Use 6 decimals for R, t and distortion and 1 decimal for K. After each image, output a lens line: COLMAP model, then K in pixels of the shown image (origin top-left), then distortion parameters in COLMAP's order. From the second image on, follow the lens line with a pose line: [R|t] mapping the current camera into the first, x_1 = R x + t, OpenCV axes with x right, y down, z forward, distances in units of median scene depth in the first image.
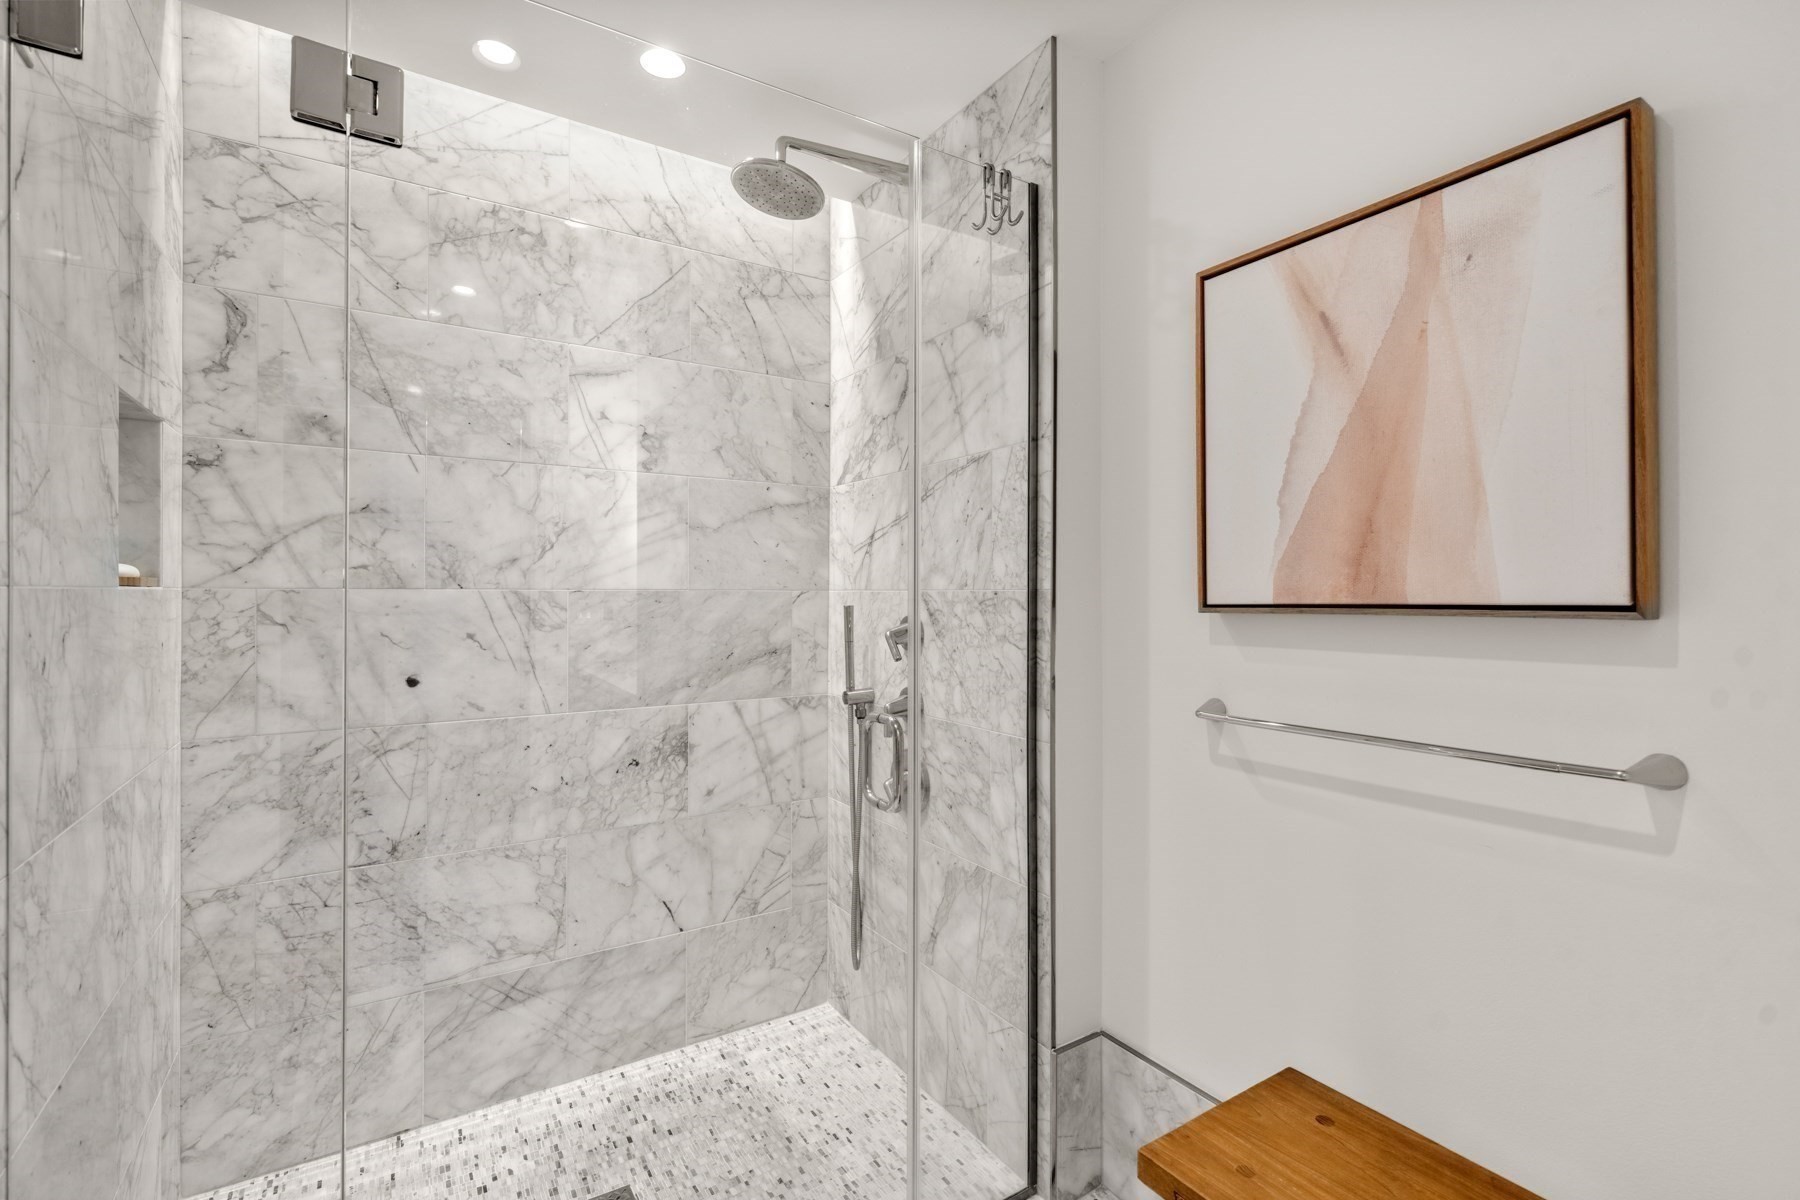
lens RADIAL K [[803.0, 0, 893.5], [0, 803.0, 586.3], [0, 0, 1]] dist [0.001248, 0.000611]
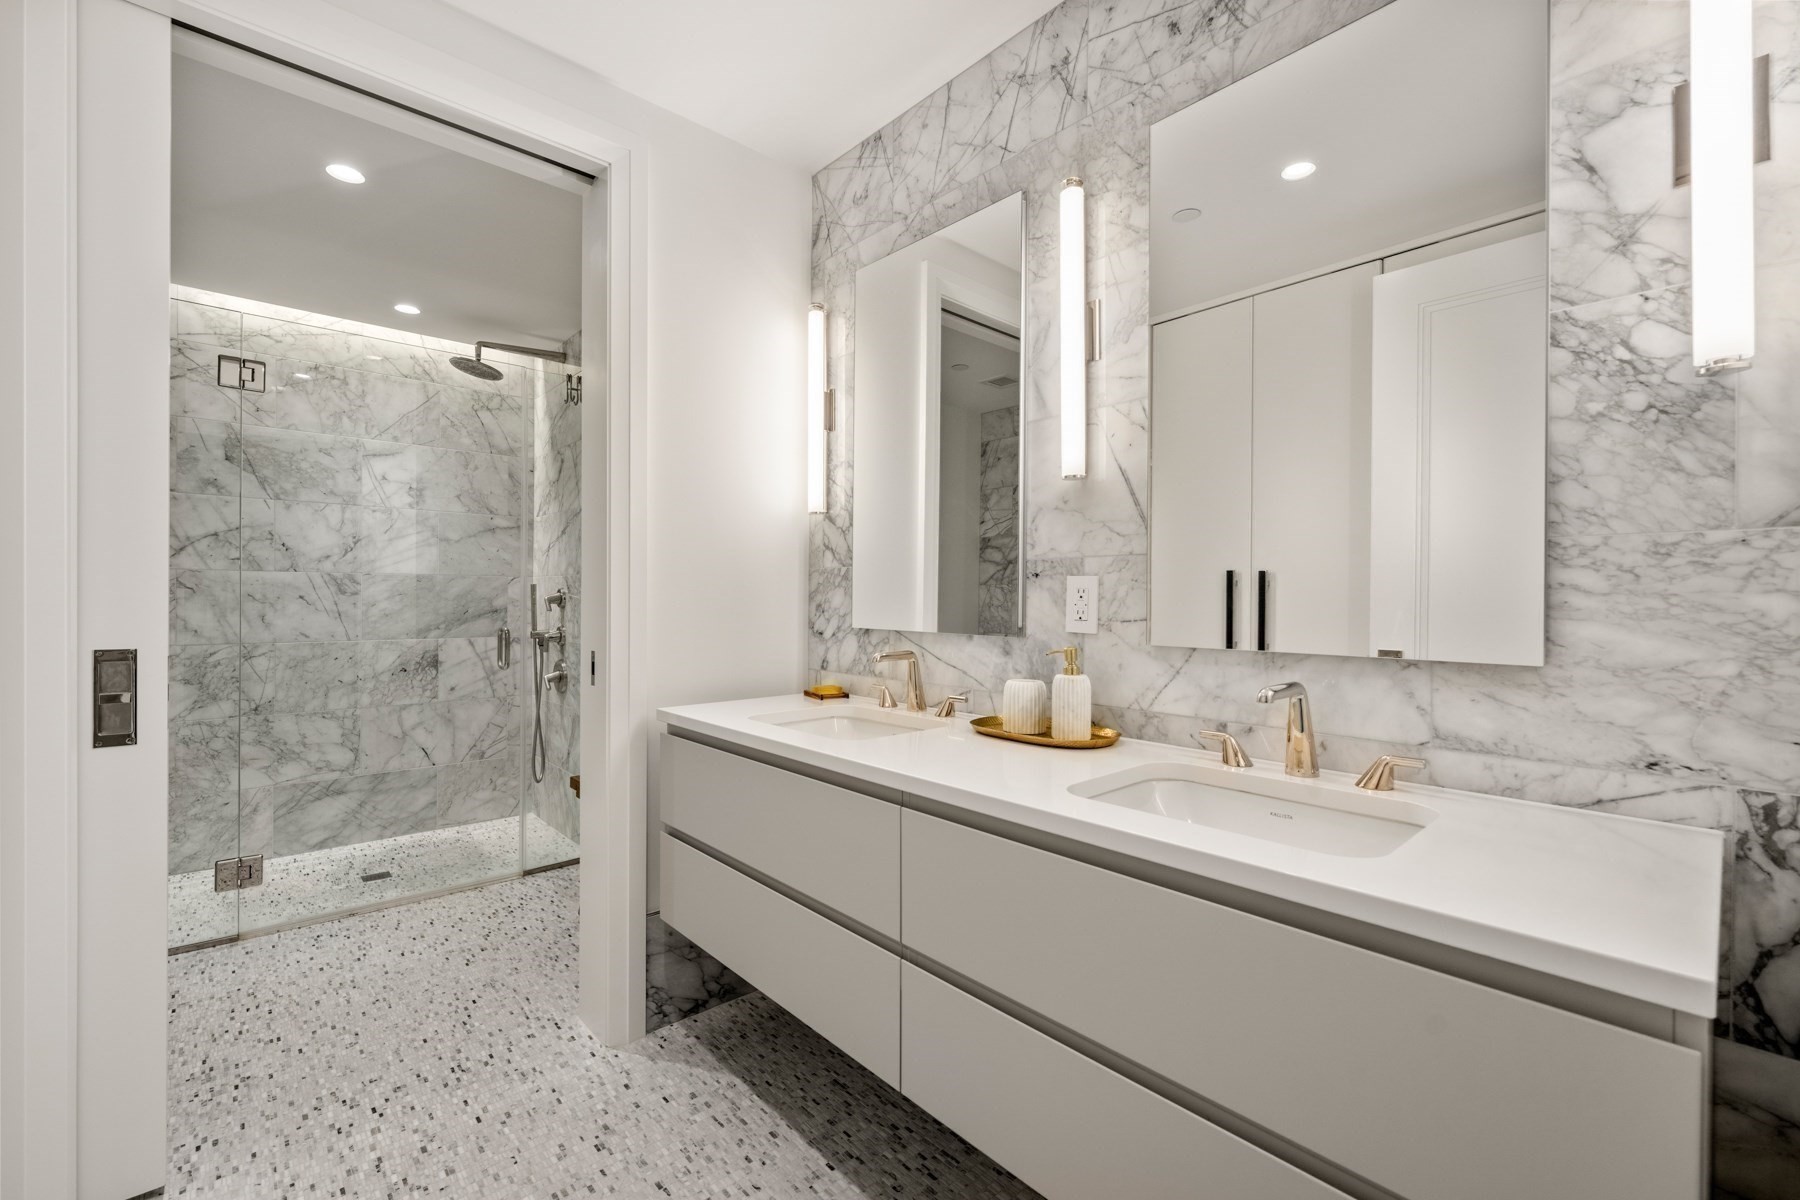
lens RADIAL K [[764.8, 0, 903.3], [0, 764.8, 597.5], [0, 0, 1]] dist [0.001010, -0.000356]
pose [[0.986667, 0.005496, 0.162662, 0.522686], [-0.006831, 0.999947, 0.007652, 0.036993], [-0.162611, -0.008661, 0.986652, -0.908821]]
